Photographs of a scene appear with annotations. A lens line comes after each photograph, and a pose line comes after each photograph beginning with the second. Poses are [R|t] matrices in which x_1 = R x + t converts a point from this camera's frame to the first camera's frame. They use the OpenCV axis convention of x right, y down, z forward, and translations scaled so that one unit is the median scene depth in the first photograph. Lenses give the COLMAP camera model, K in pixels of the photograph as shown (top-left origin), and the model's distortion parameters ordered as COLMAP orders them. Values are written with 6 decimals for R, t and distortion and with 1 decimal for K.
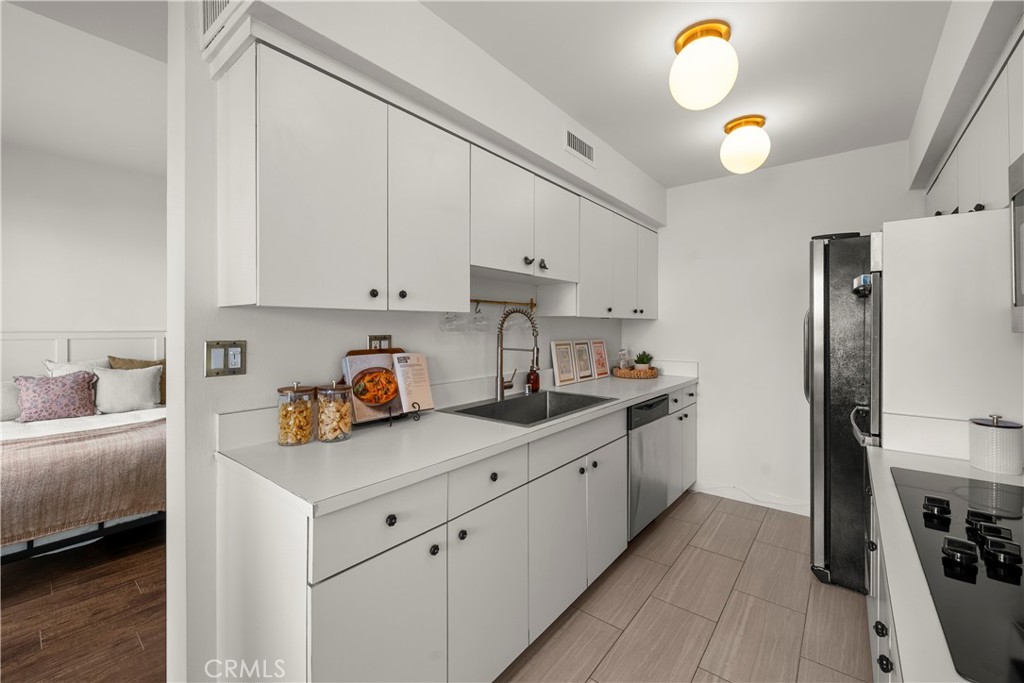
lens RADIAL K [[413.8, 0, 522.5], [0, 413.8, 328.0], [0, 0, 1]] dist [0.000701, -0.000531]
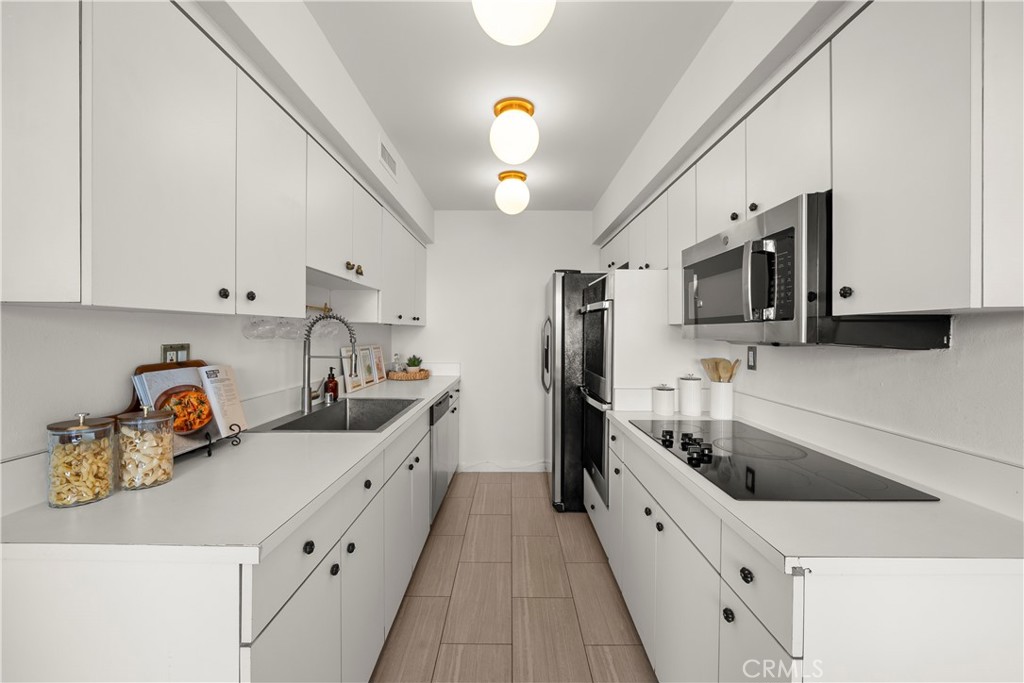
lens RADIAL K [[413.8, 0, 489.1], [0, 413.8, 335.8], [0, 0, 1]] dist [0.000701, -0.000531]
pose [[0.790481, -0.001792, 0.612484, -0.342295], [-0.004616, 0.999950, 0.008883, -0.007734], [-0.612469, -0.009849, 0.790433, 0.024008]]
